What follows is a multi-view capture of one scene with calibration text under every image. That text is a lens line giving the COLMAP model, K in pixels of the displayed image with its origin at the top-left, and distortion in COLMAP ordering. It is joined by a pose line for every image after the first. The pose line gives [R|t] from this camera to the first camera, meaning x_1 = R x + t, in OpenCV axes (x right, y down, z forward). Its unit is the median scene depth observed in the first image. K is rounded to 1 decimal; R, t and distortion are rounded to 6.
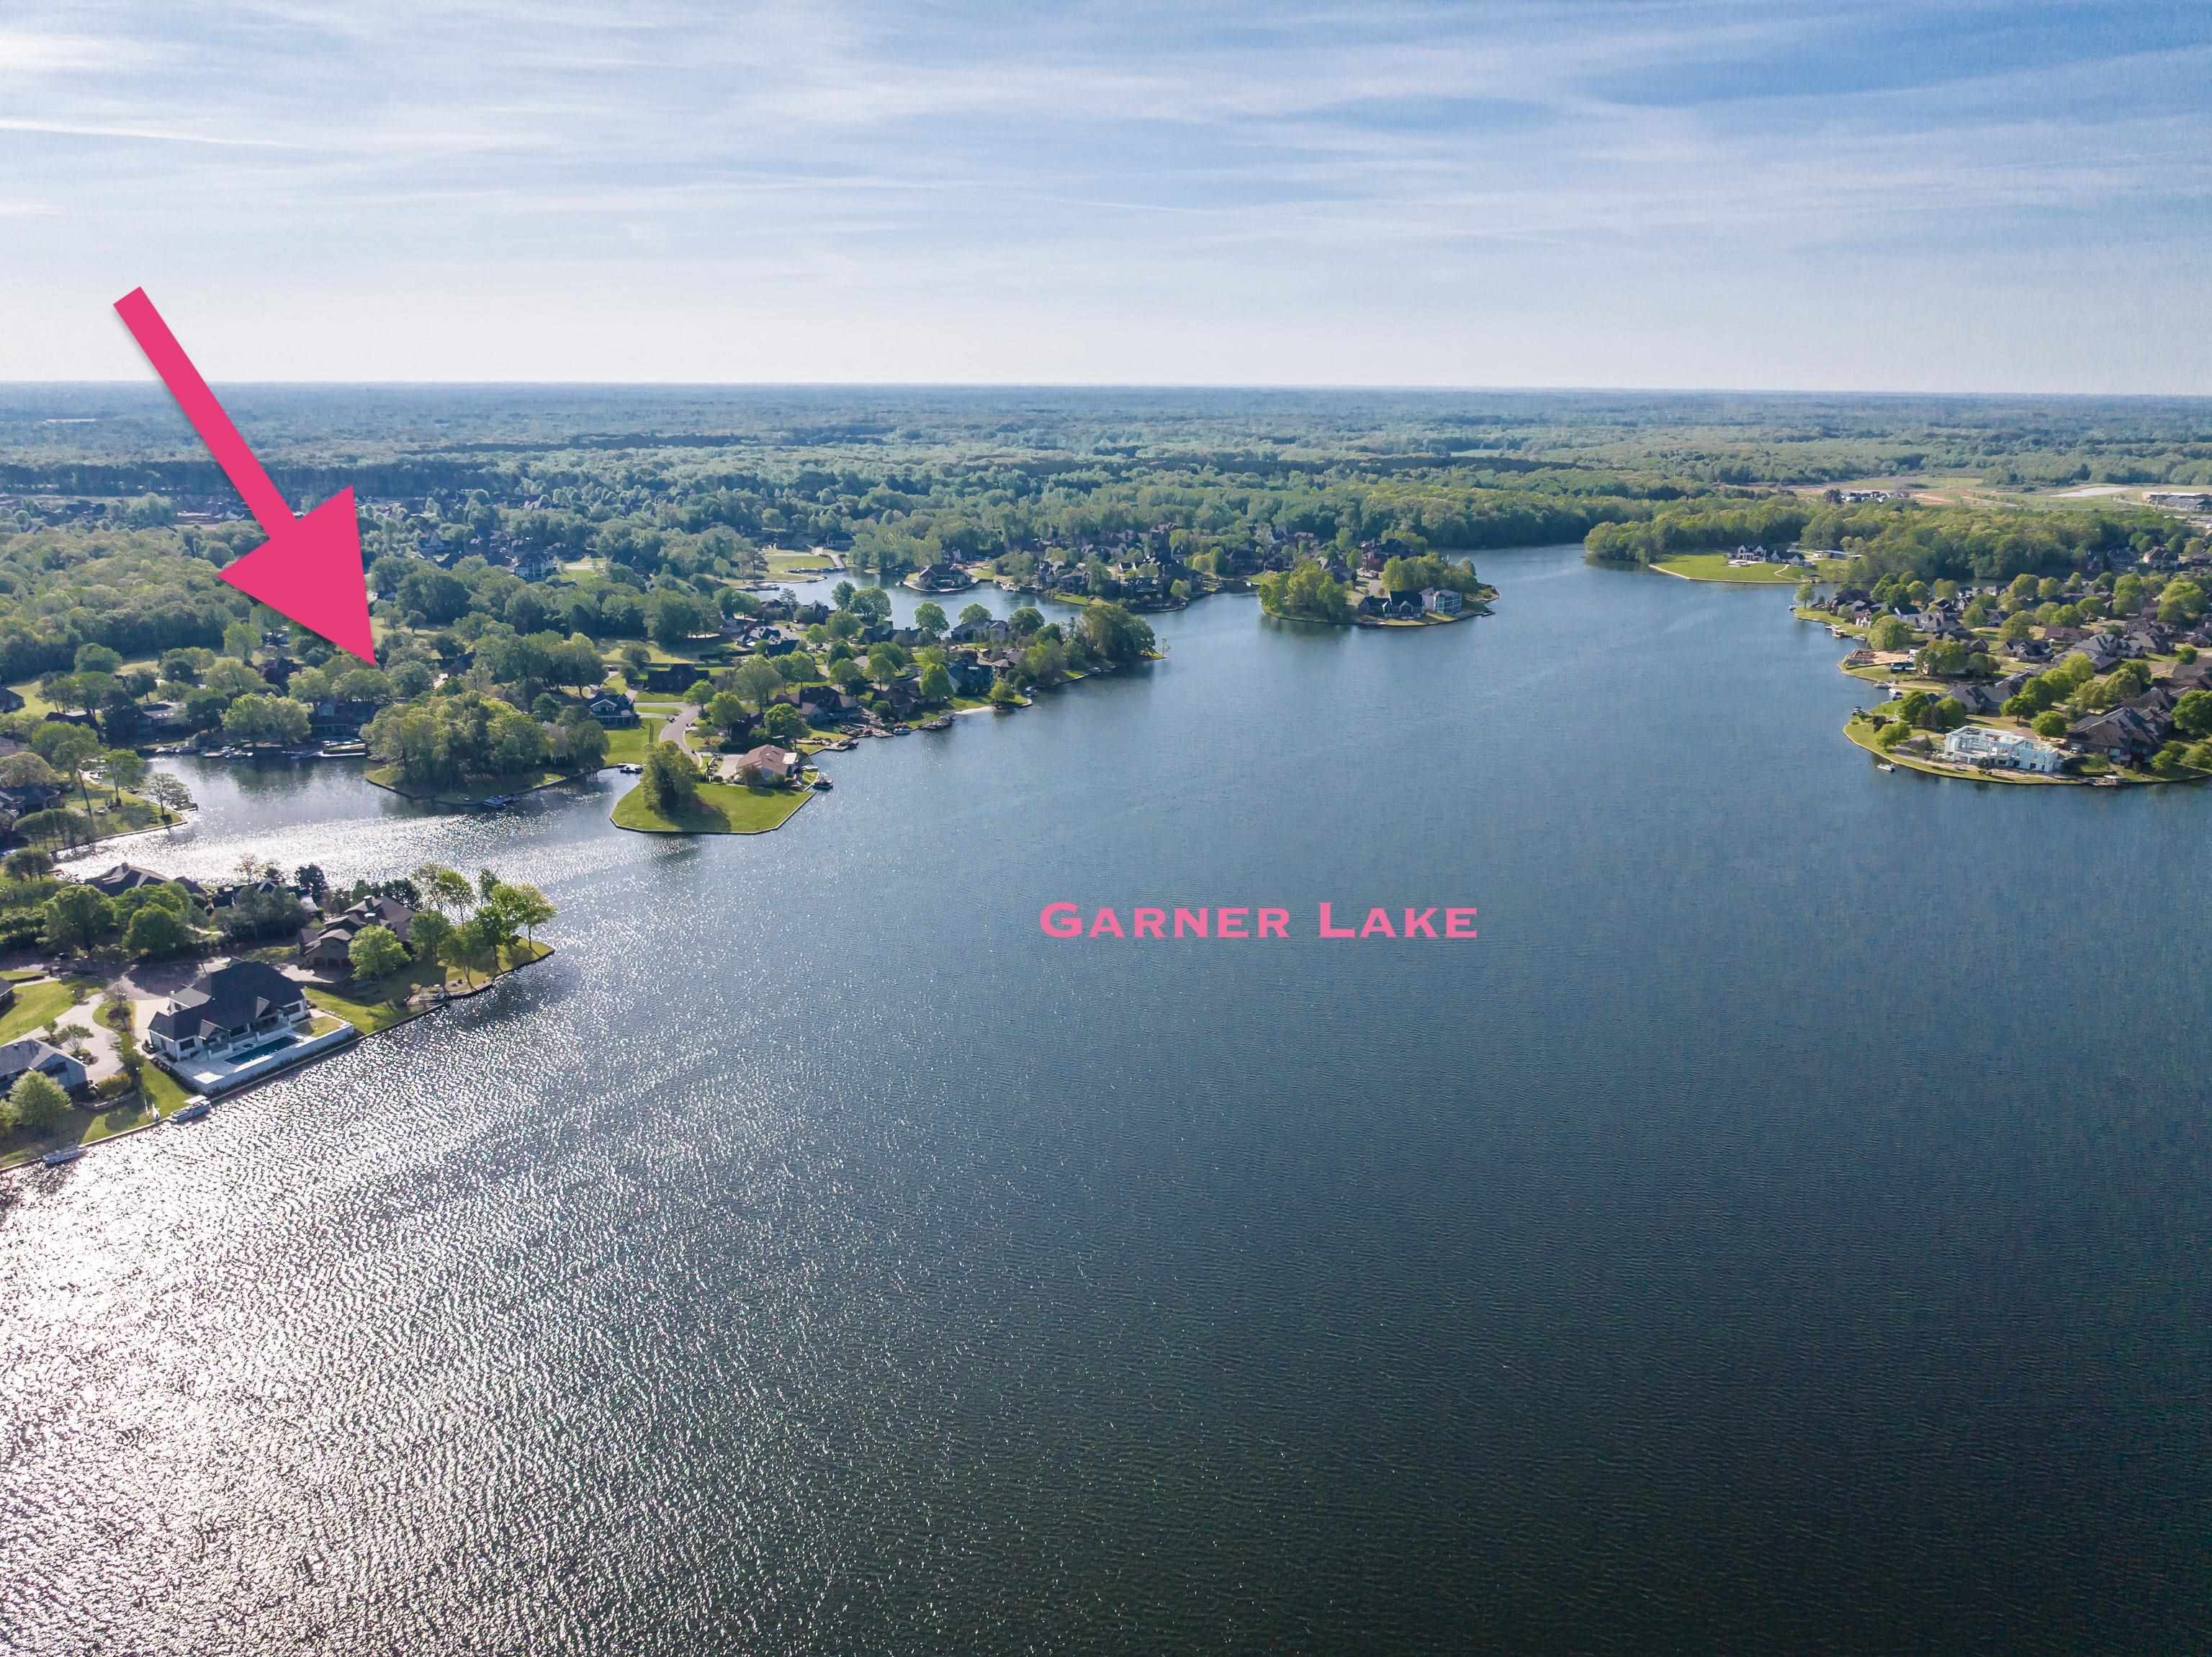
lens RADIAL K [[1571.9, 0, 1106.0], [0, 1571.9, 828.5], [0, 0, 1]] dist [-0.036117, 0.022625]
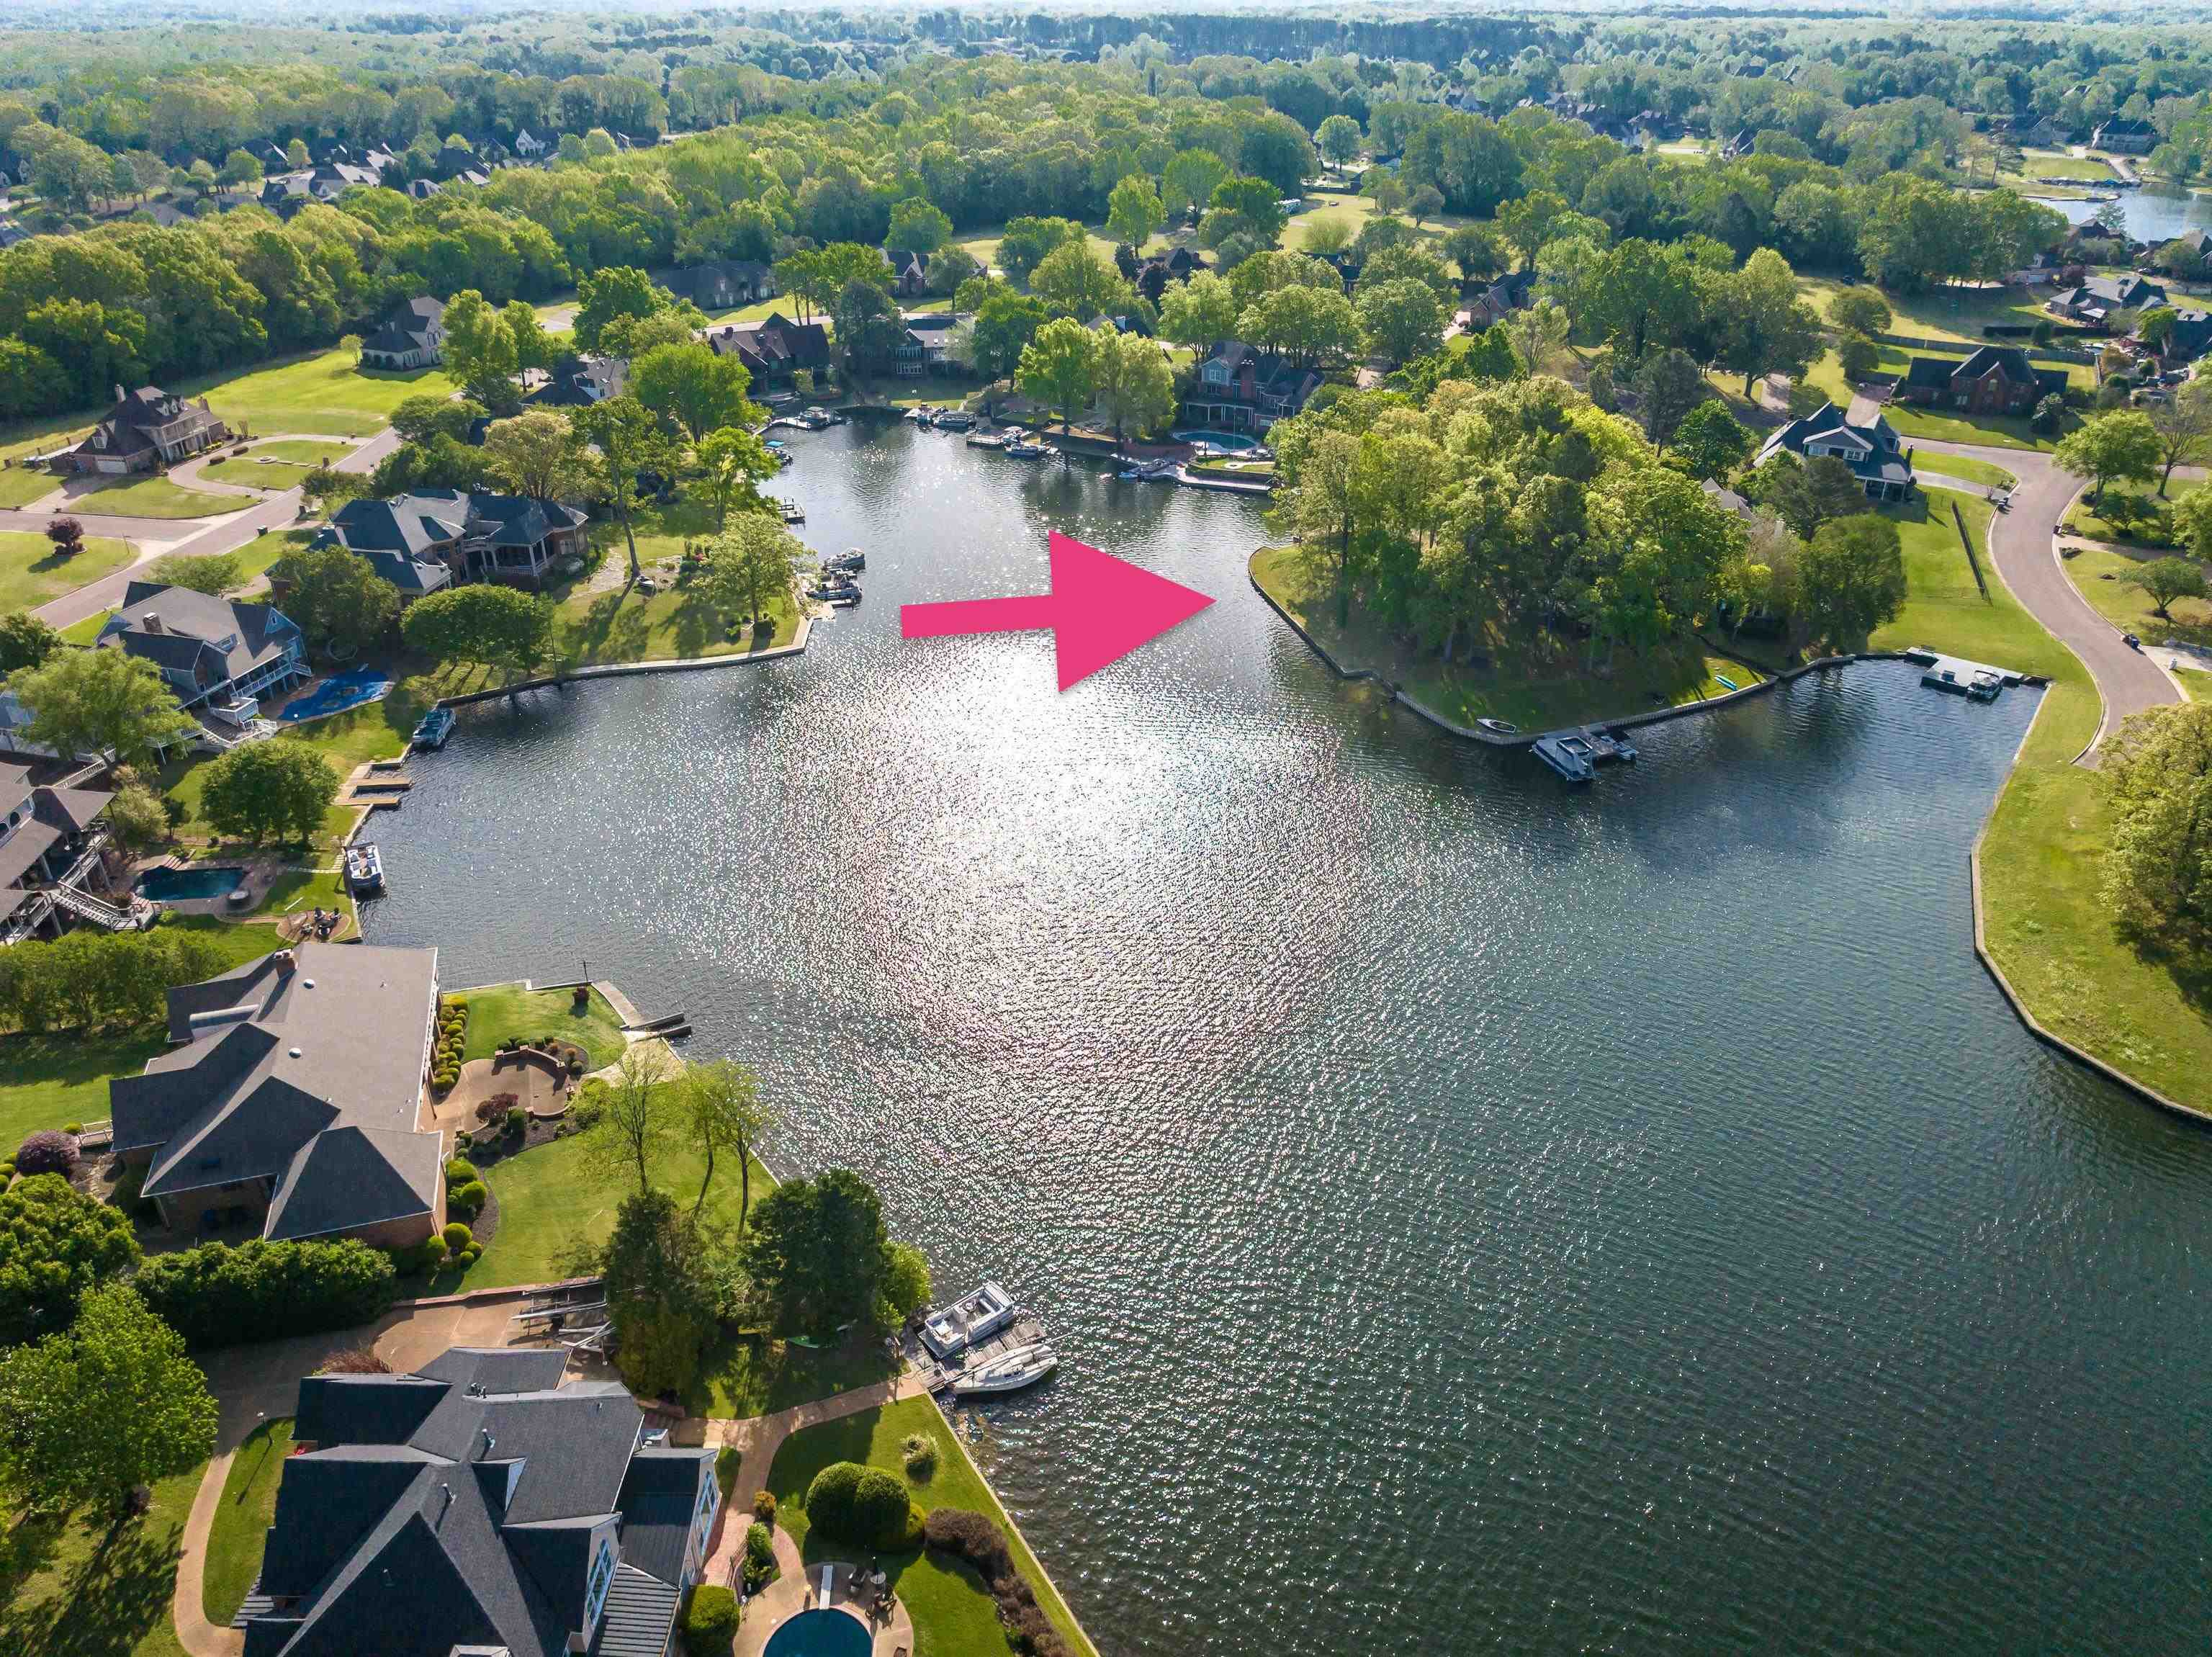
lens RADIAL K [[1571.9, 0, 1106.0], [0, 1571.9, 828.5], [0, 0, 1]] dist [-0.036117, 0.022625]
pose [[0.825946, 0.266089, -0.497001, -0.233500], [-0.151623, 0.953966, 0.258765, -0.055306], [0.542977, -0.138369, 0.828269, 0.519731]]
